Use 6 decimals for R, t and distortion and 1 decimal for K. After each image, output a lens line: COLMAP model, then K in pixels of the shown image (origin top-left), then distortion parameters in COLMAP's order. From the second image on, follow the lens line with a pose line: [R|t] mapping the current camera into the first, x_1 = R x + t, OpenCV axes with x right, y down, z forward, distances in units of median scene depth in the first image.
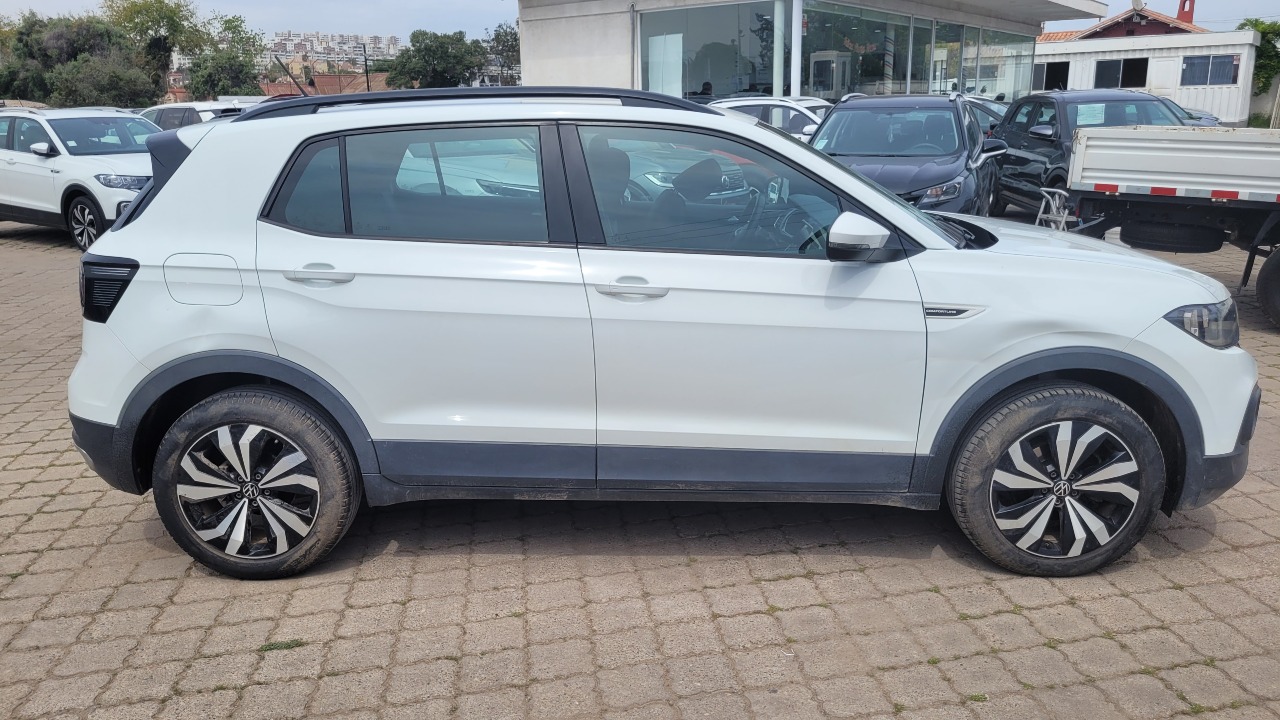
lens RADIAL K [[975.1, 0, 628.9], [0, 975.1, 356.6], [0, 0, 1]] dist [0.035131, -0.027590]
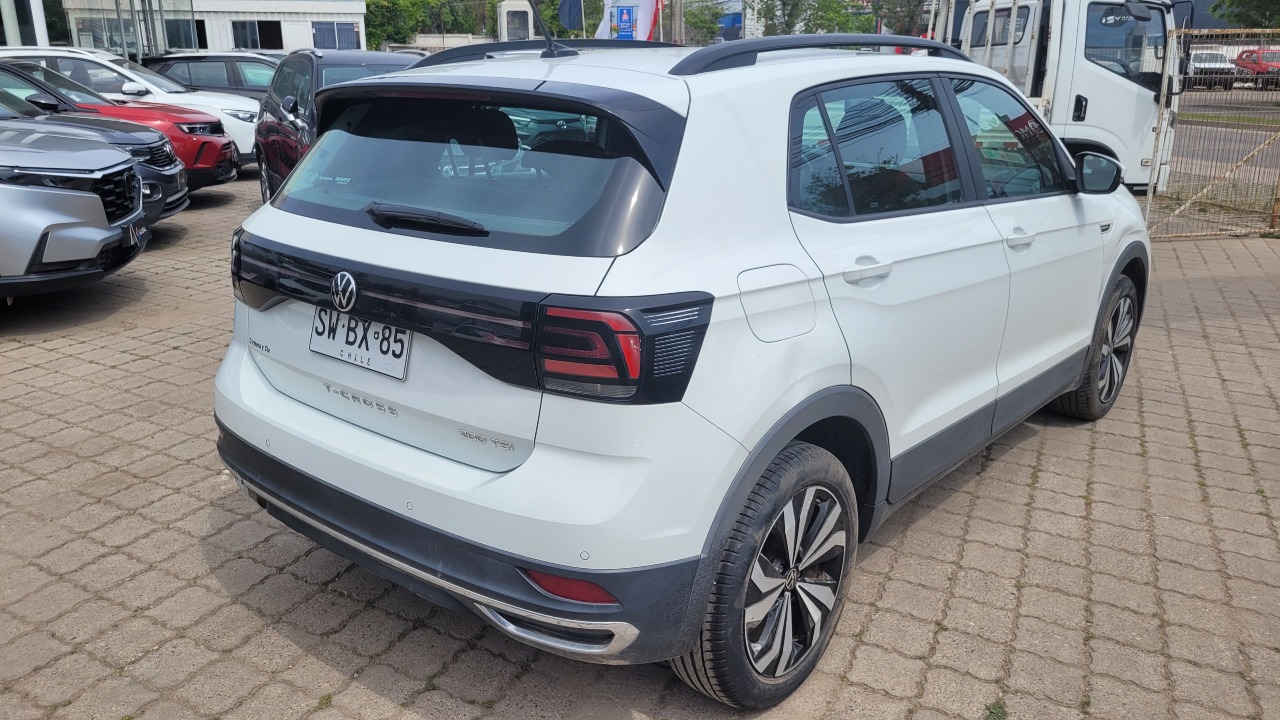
lens RADIAL K [[975.1, 0, 636.4], [0, 975.1, 359.1], [0, 0, 1]] dist [0.035131, -0.027590]
pose [[0.626097, -0.210653, 0.750752, -0.975618], [0.180844, 0.975793, 0.122980, -0.135882], [-0.758484, 0.058772, 0.649036, 0.603904]]
